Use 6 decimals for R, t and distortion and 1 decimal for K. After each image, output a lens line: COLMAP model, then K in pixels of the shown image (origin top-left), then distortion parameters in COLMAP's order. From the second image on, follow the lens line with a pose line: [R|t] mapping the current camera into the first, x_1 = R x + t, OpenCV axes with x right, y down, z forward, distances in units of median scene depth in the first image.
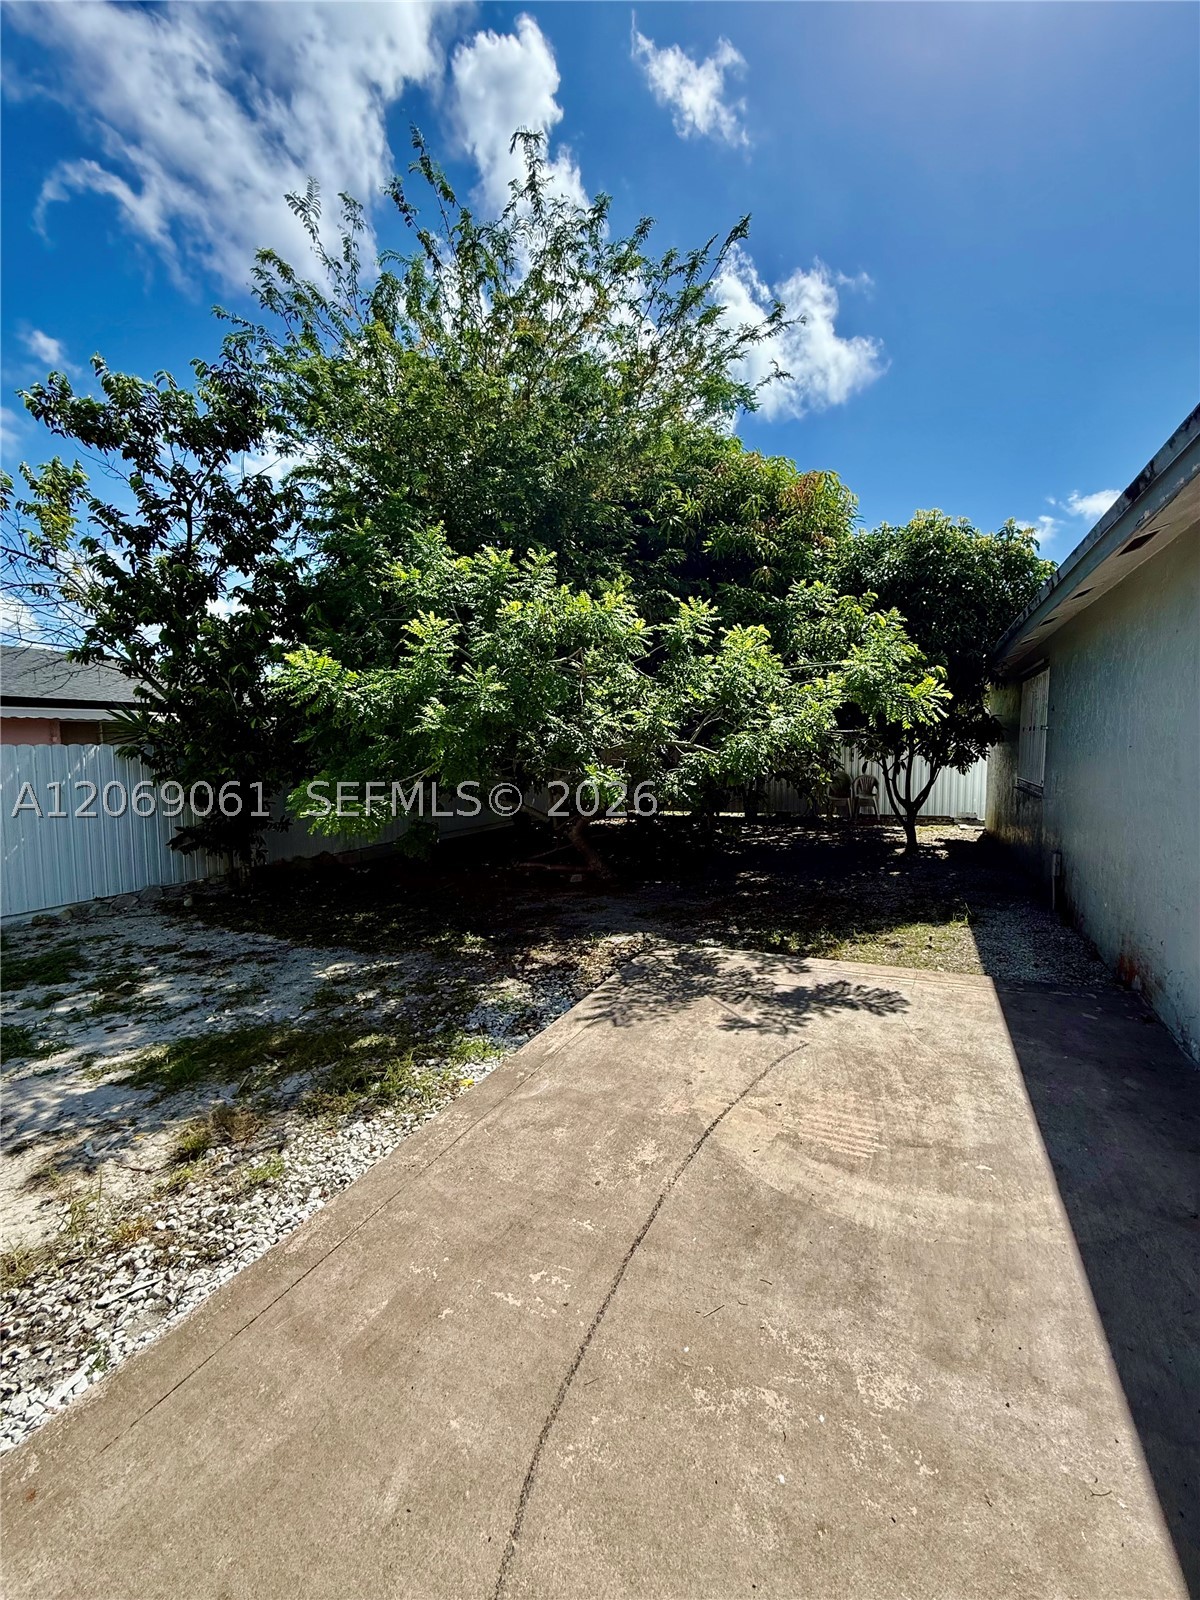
lens RADIAL K [[637.2, 0, 600.0], [0, 637.2, 800.0], [0, 0, 1]] dist [-0.000154, -0.000108]
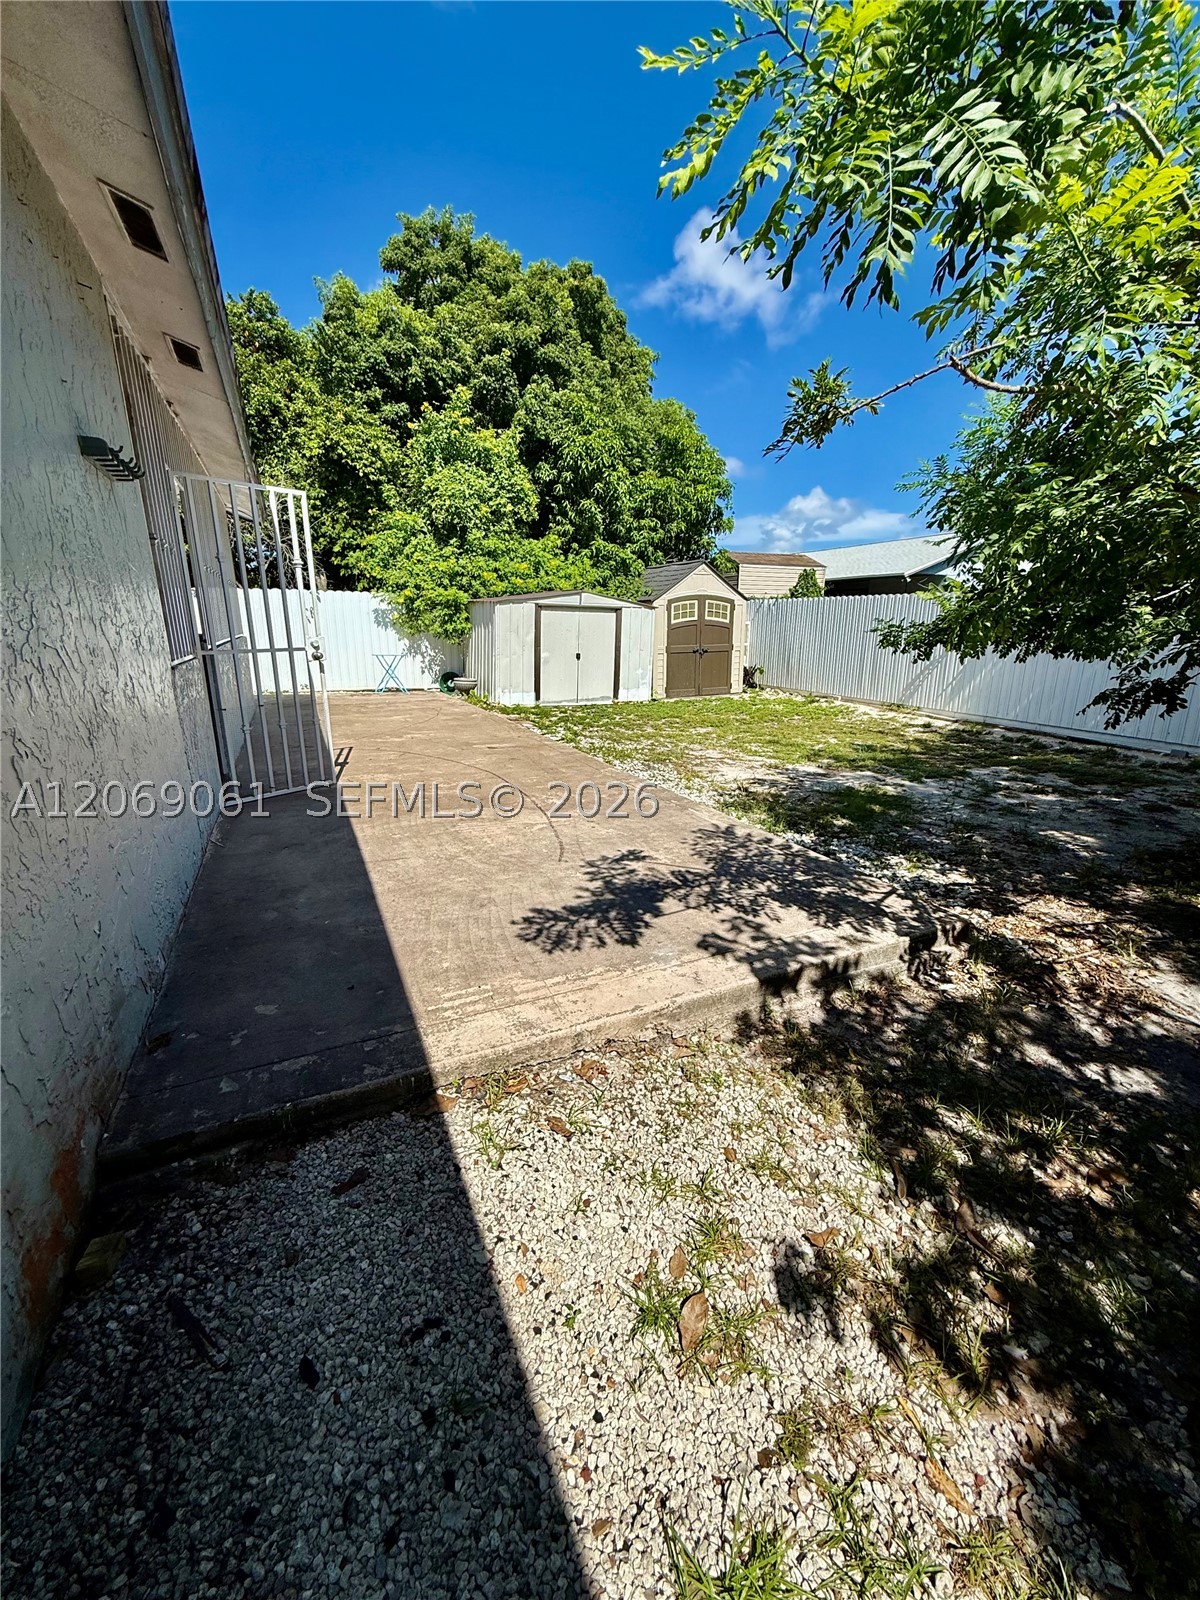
lens RADIAL K [[637.2, 0, 600.0], [0, 637.2, 800.0], [0, 0, 1]] dist [-0.000154, -0.000108]
pose [[-0.625468, 0.221384, -0.748183, 0.800893], [-0.058841, 0.942789, 0.328158, -0.037485], [0.778028, 0.249276, -0.576658, 1.257953]]
